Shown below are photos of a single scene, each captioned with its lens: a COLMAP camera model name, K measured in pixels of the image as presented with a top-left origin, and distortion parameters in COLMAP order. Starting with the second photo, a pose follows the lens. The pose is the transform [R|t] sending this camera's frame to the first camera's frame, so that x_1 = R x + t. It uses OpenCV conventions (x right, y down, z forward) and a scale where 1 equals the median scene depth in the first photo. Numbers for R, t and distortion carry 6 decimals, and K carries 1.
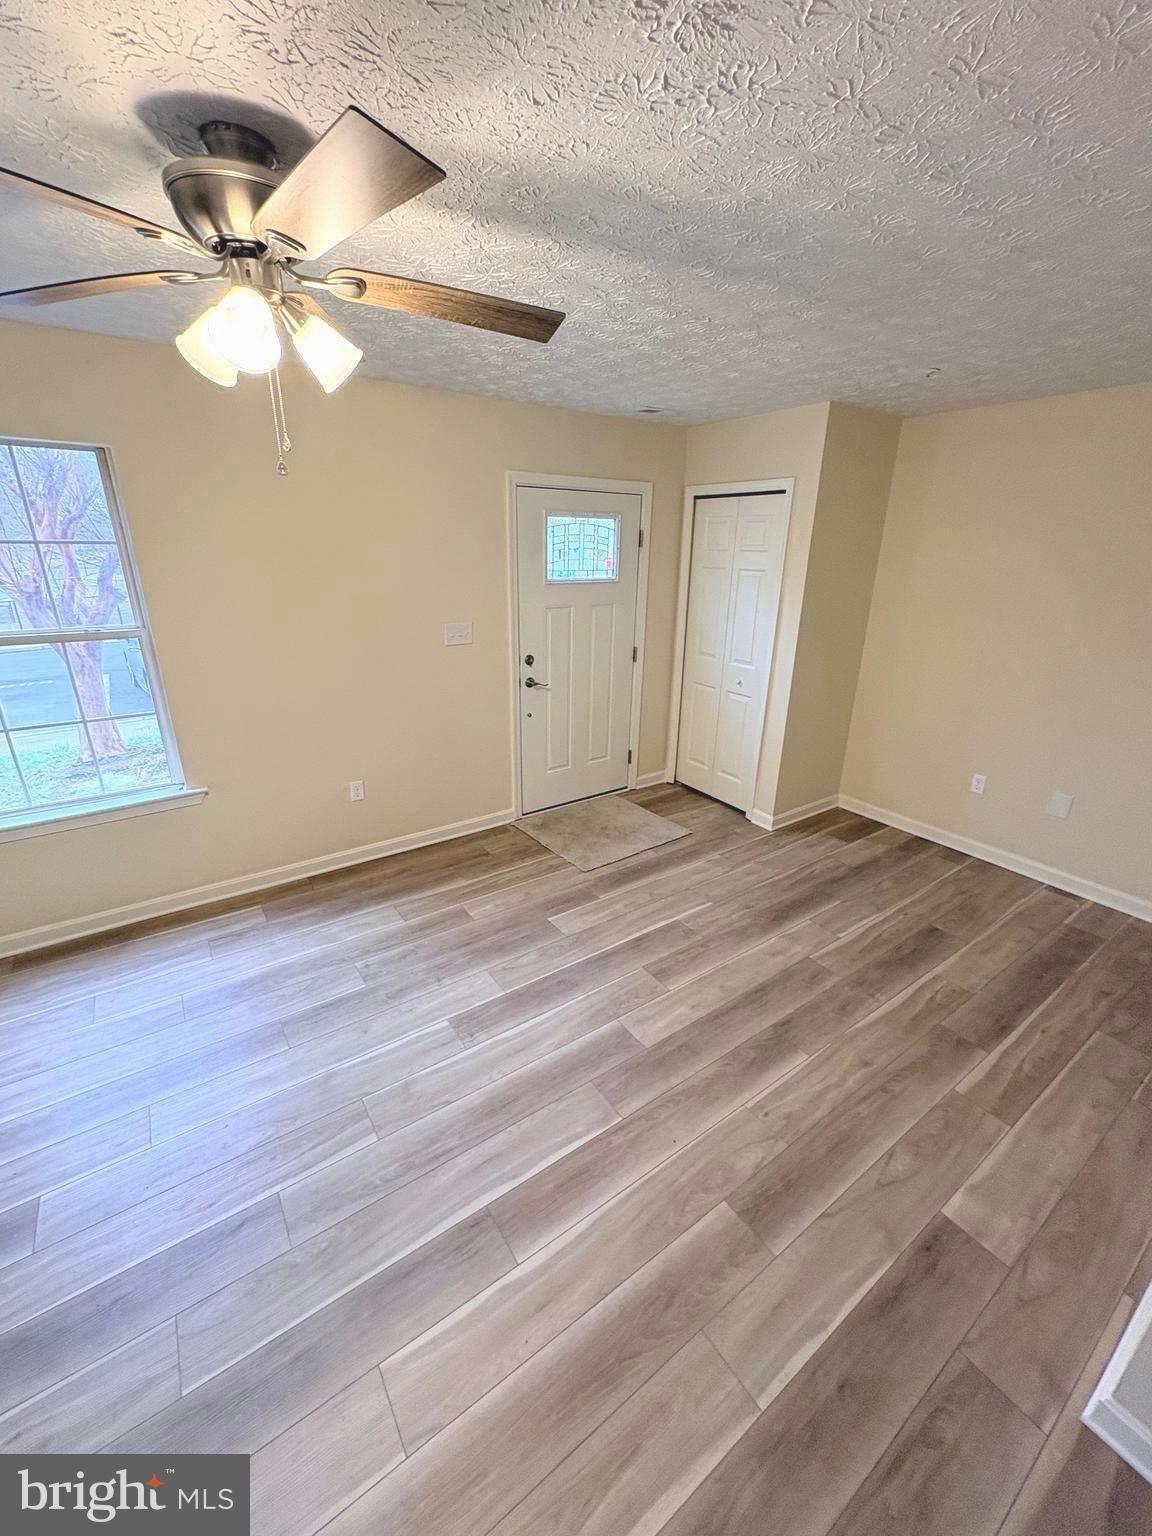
lens RADIAL K [[610.0, 0, 576.0], [0, 610.0, 768.0], [0, 0, 1]] dist [-0.002108, 0.000750]
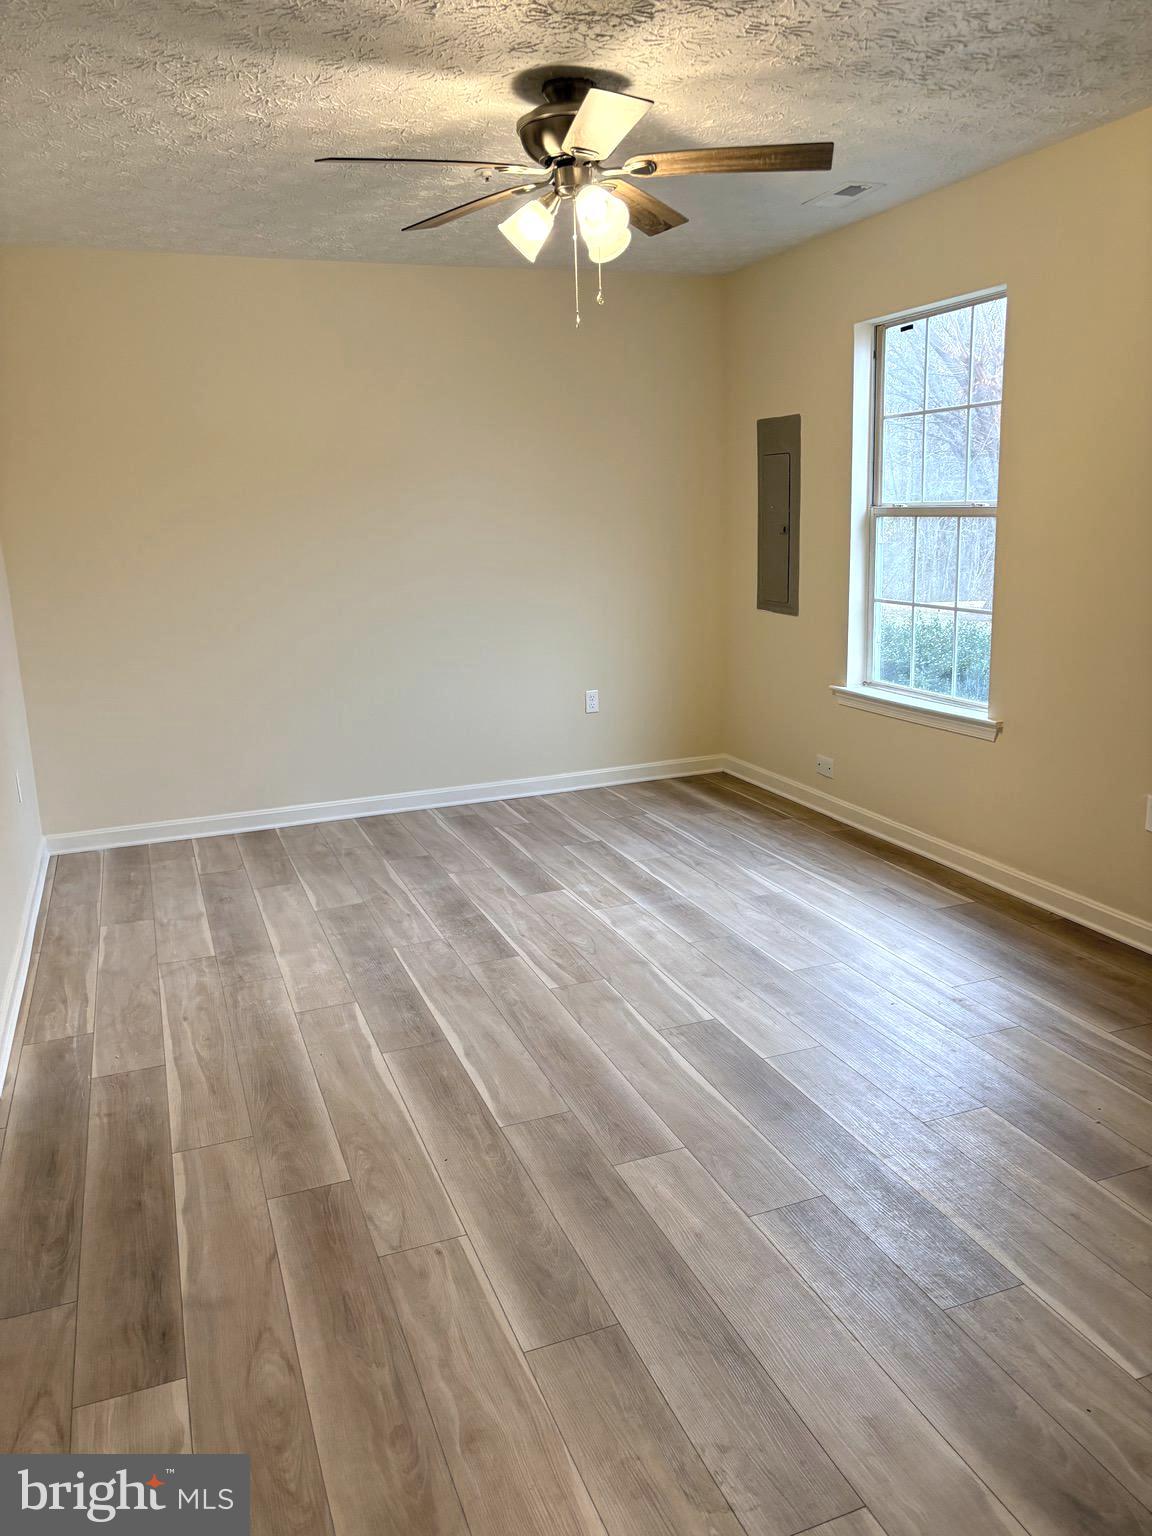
lens RADIAL K [[1158.8, 0, 579.1], [0, 1158.8, 781.0], [0, 0, 1]] dist [0.027964, -0.008615]
pose [[-0.238225, 0.224420, -0.944926, 0.912273], [-0.308687, 0.904989, 0.292758, -0.166632], [0.920848, 0.361429, -0.146316, 0.817683]]
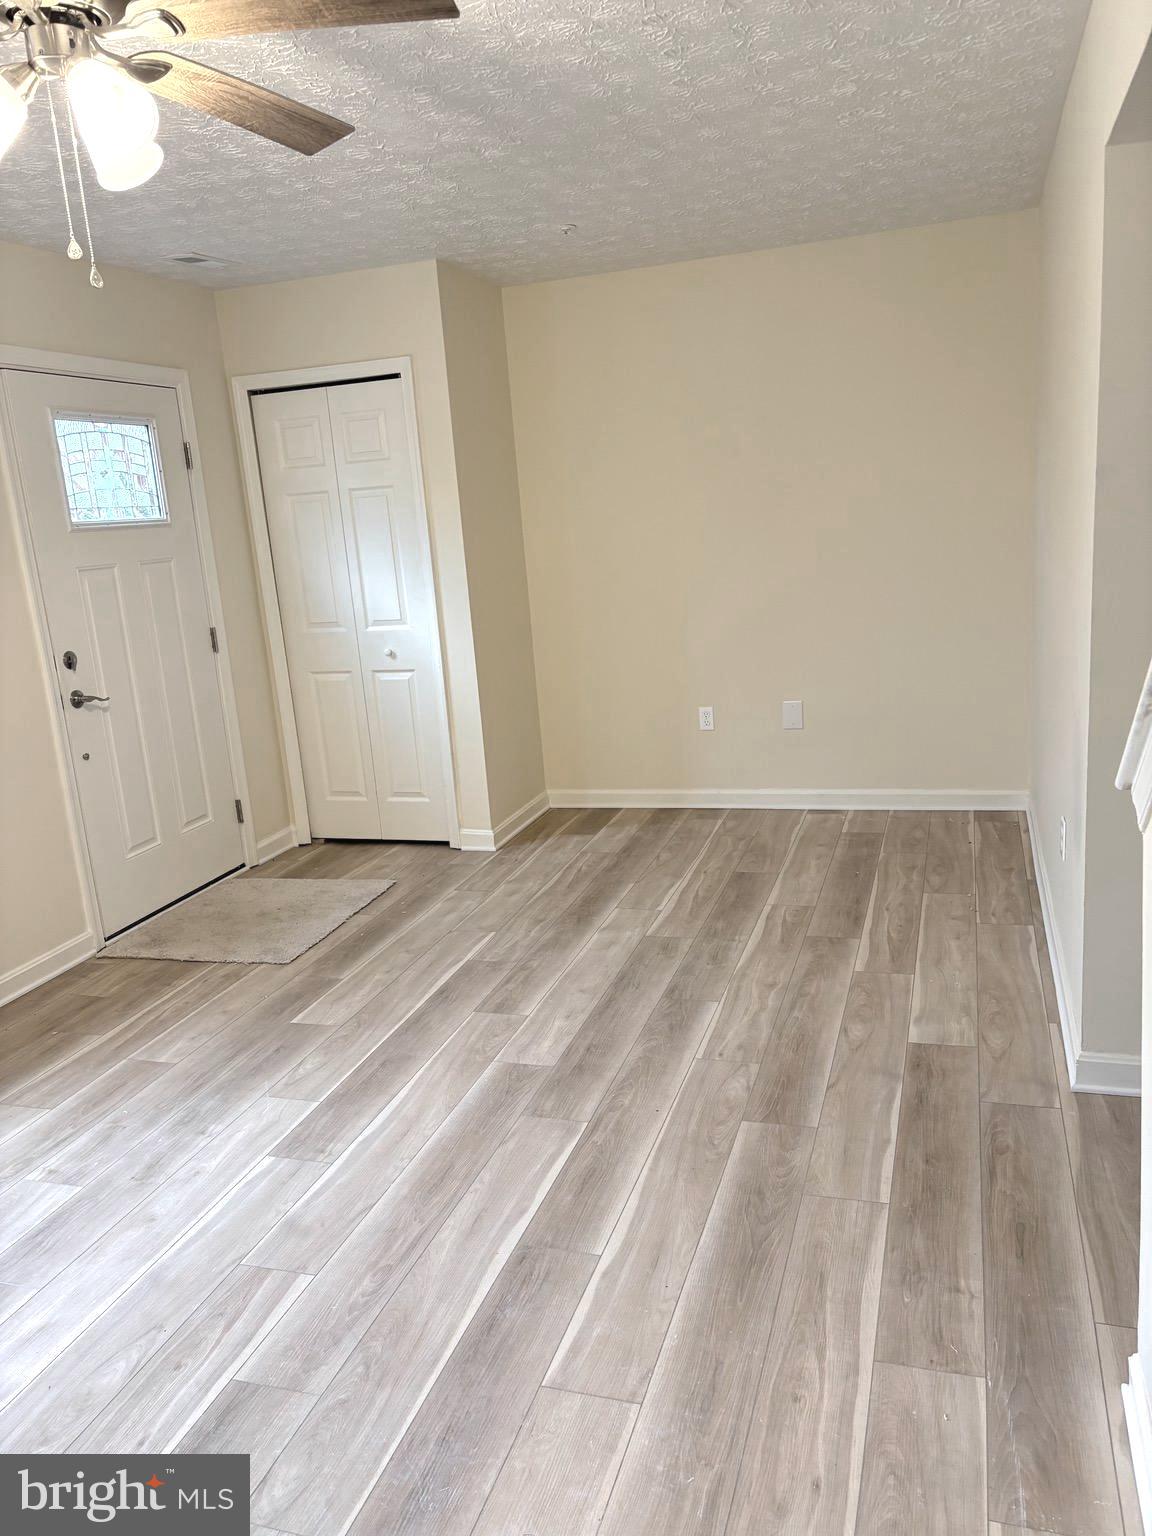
lens RADIAL K [[1158.8, 0, 579.1], [0, 1158.8, 781.0], [0, 0, 1]] dist [0.027964, -0.008615]
pose [[0.791454, -0.212141, 0.573233, -0.480169], [0.290278, 0.955784, -0.047068, 0.169082], [-0.537902, 0.203649, 0.818039, -0.187100]]
